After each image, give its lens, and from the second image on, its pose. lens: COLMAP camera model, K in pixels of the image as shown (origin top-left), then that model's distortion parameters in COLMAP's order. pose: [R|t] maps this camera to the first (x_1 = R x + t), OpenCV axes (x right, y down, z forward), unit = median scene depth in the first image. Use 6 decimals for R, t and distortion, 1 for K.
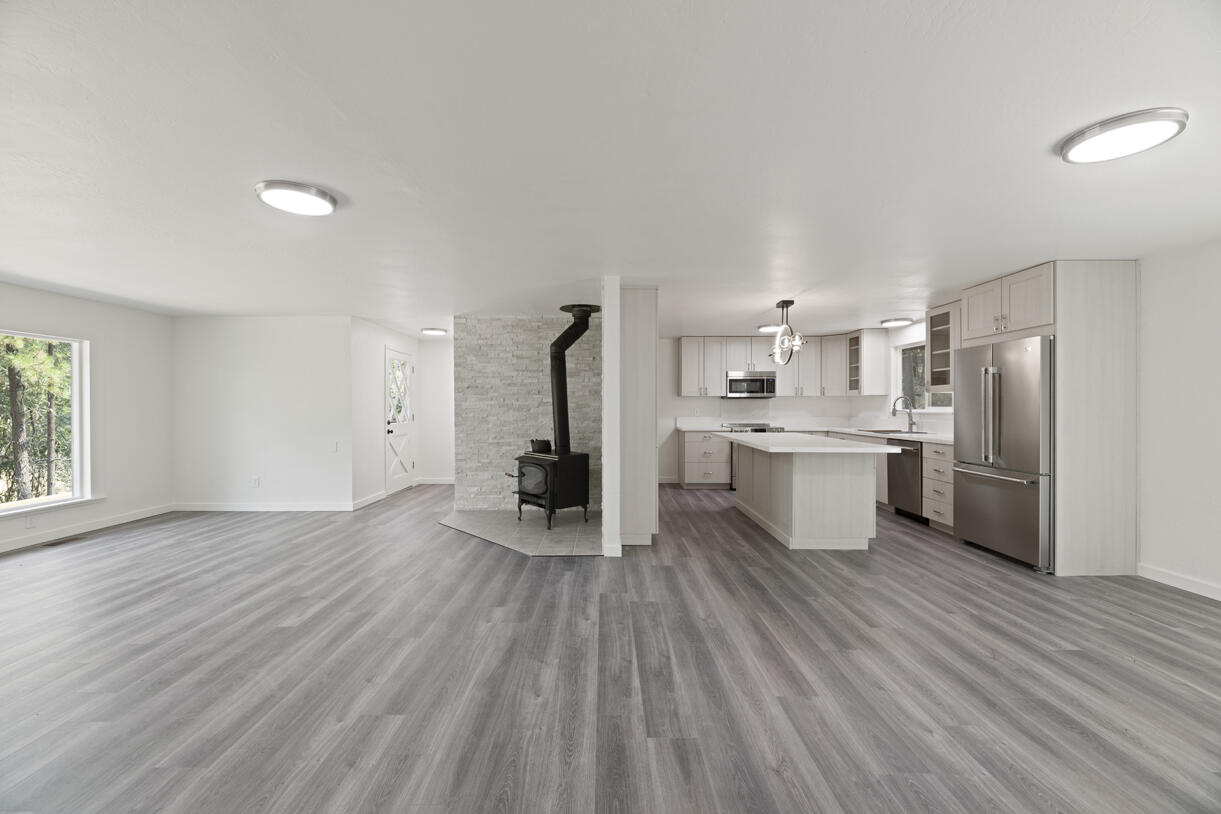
lens RADIAL K [[492.1, 0, 606.1], [0, 492.1, 408.6], [0, 0, 1]] dist [0.002142, -0.004285]
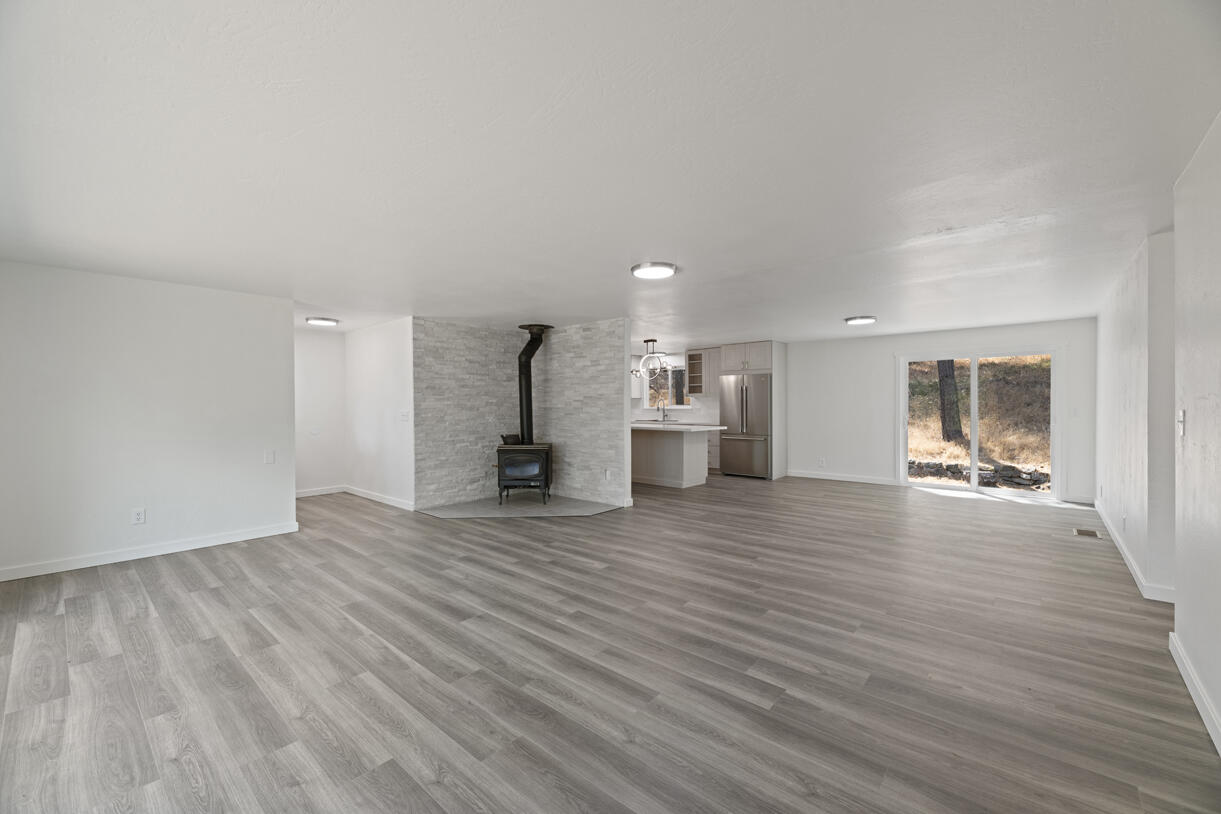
lens RADIAL K [[492.1, 0, 606.1], [0, 492.1, 408.6], [0, 0, 1]] dist [0.002142, -0.004285]
pose [[0.659586, -0.007497, 0.751592, -1.038287], [0.008771, 0.999959, 0.002278, 0.001262], [-0.751578, 0.005090, 0.659624, 0.060789]]
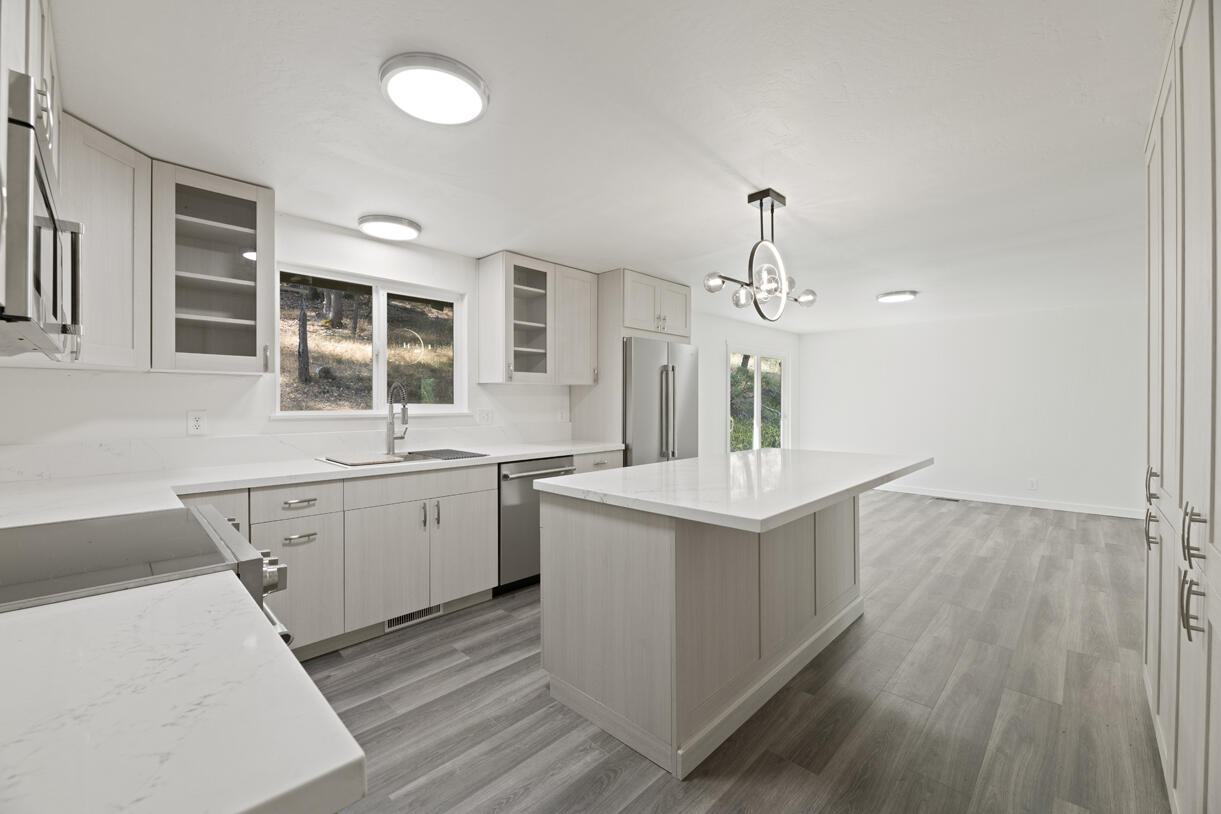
lens RADIAL K [[492.1, 0, 606.1], [0, 492.1, 408.6], [0, 0, 1]] dist [0.002142, -0.004285]
pose [[-0.713562, -0.006671, 0.700561, 0.140915], [0.005325, 0.999874, 0.014945, -0.008786], [-0.700572, 0.014395, -0.713436, 1.620503]]
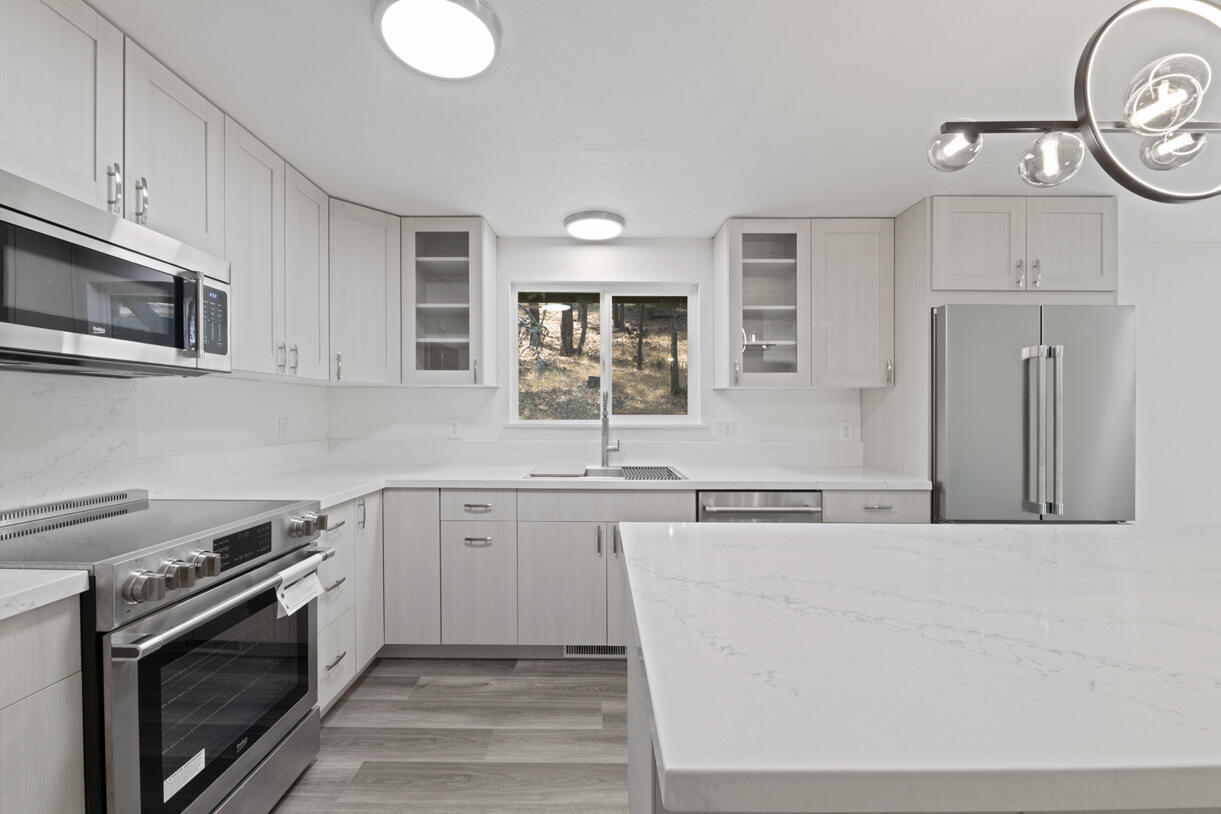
lens RADIAL K [[497.6, 0, 595.2], [0, 497.6, 414.7], [0, 0, 1]] dist [-0.001595, 0.000281]
pose [[0.004827, -0.003394, 0.999983, 0.183125], [0.000489, 0.999994, 0.003392, -0.007475], [-0.999988, 0.000473, 0.004829, 1.356321]]
